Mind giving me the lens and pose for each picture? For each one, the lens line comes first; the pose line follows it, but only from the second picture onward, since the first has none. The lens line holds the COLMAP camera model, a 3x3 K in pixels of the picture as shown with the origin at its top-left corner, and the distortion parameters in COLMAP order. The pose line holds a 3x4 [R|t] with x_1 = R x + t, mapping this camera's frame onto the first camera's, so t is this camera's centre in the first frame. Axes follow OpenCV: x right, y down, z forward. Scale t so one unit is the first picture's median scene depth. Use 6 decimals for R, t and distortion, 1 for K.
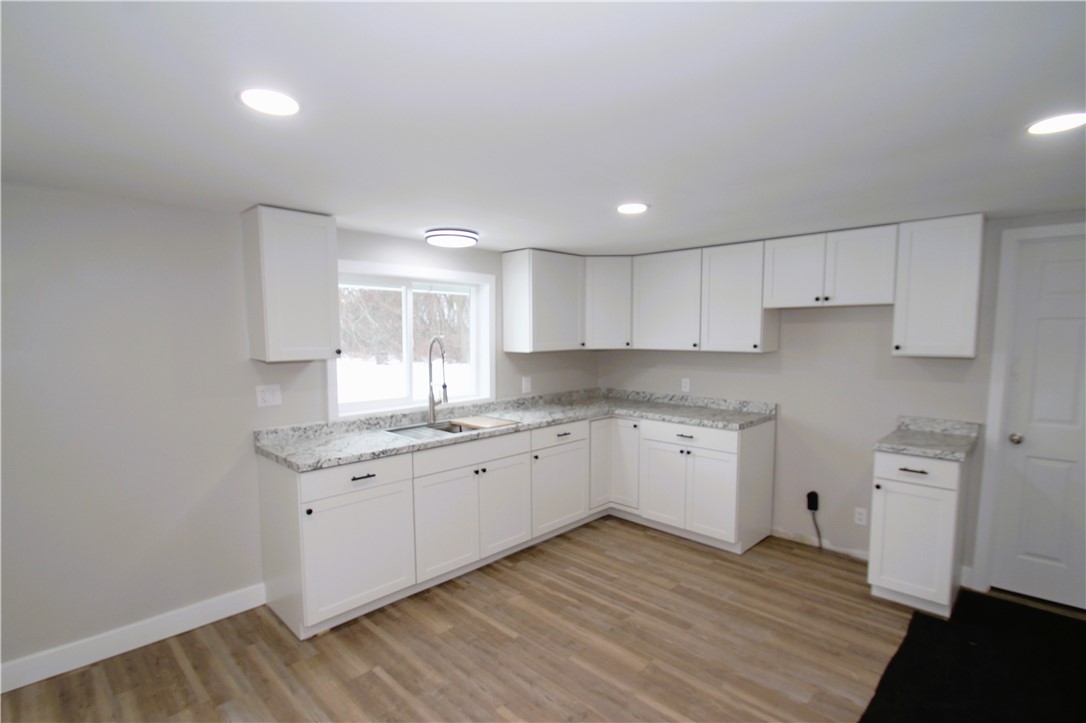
lens RADIAL K [[518.2, 0, 526.8], [0, 518.2, 373.1], [0, 0, 1]] dist [0.003451, -0.012379]
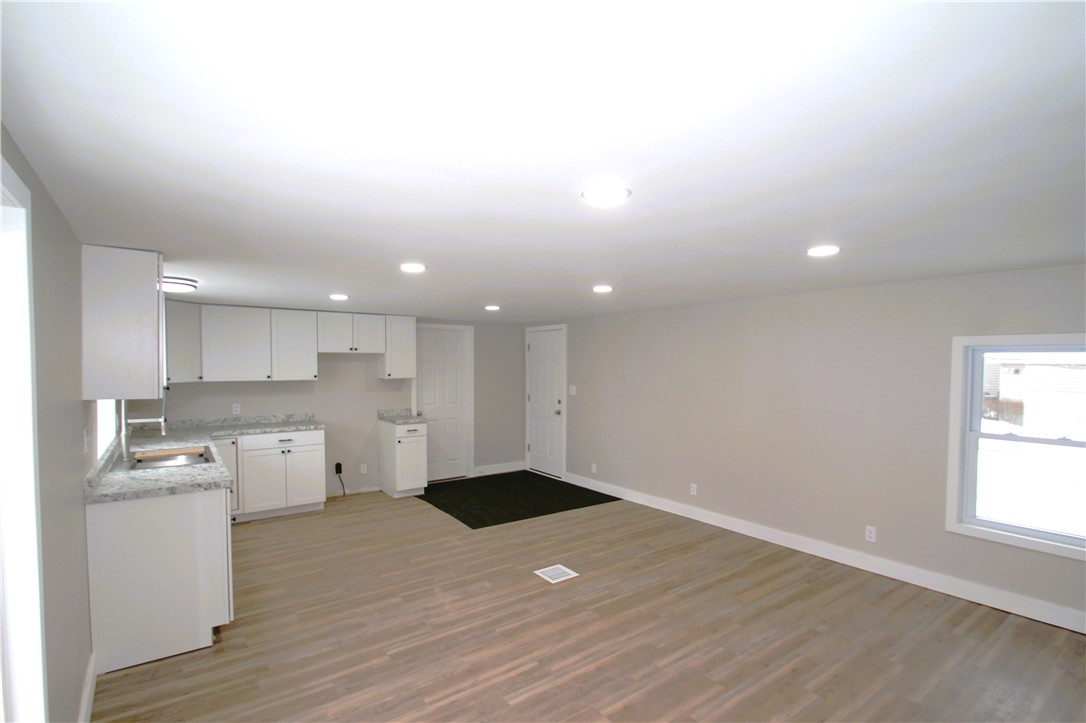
lens RADIAL K [[518.2, 0, 552.8], [0, 518.2, 373.8], [0, 0, 1]] dist [0.003451, -0.012379]
pose [[0.146787, -0.012340, 0.989091, -1.115202], [0.074035, 0.997255, 0.001454, -0.009843], [-0.986394, 0.073014, 0.147297, 0.057183]]
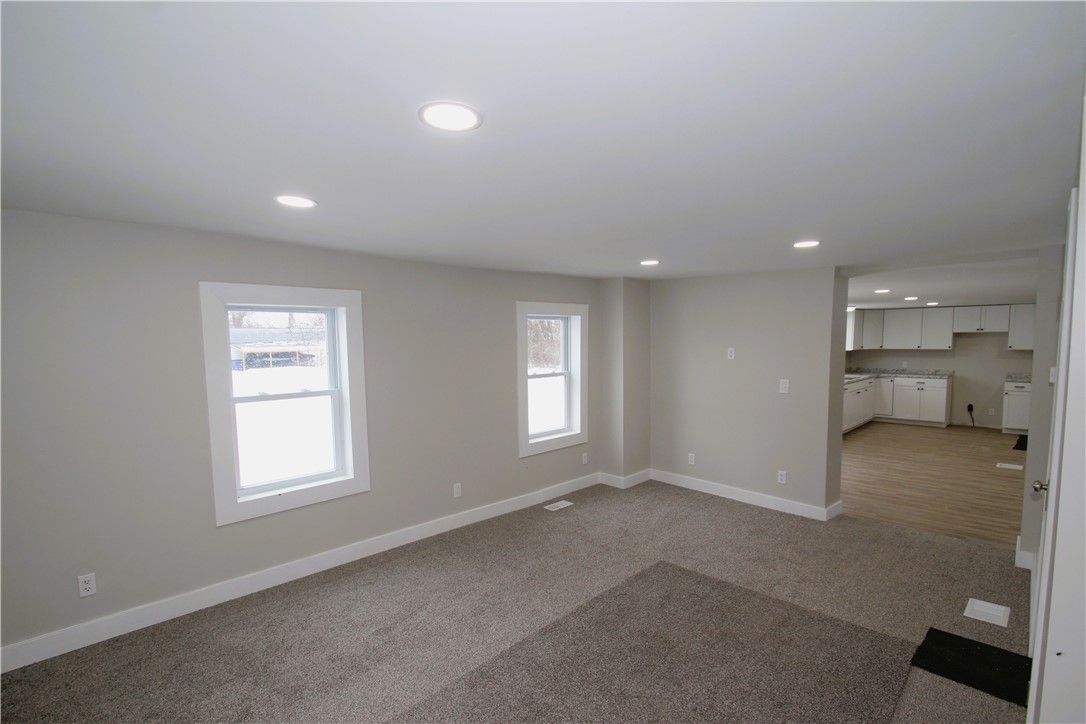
lens RADIAL K [[518.2, 0, 544.1], [0, 518.2, 380.7], [0, 0, 1]] dist [0.003451, -0.012379]
pose [[0.999944, -0.007833, 0.007152, -1.736979], [0.007809, 0.999964, 0.003365, 0.098475], [-0.007178, -0.003309, 0.999969, -1.691934]]
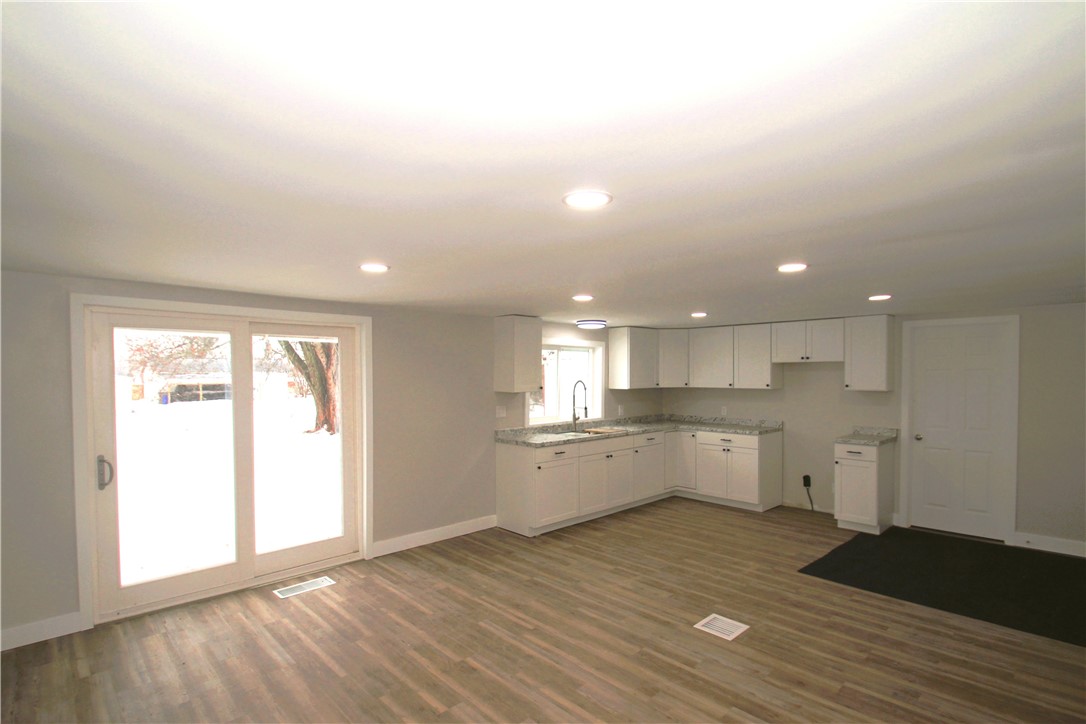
lens RADIAL K [[518.2, 0, 524.7], [0, 518.2, 374.4], [0, 0, 1]] dist [0.003451, -0.012379]
pose [[0.998839, -0.000114, -0.048182, -0.283441], [-0.003527, 0.997140, -0.075488, 0.044728], [0.048053, 0.075571, 0.995982, -0.766924]]
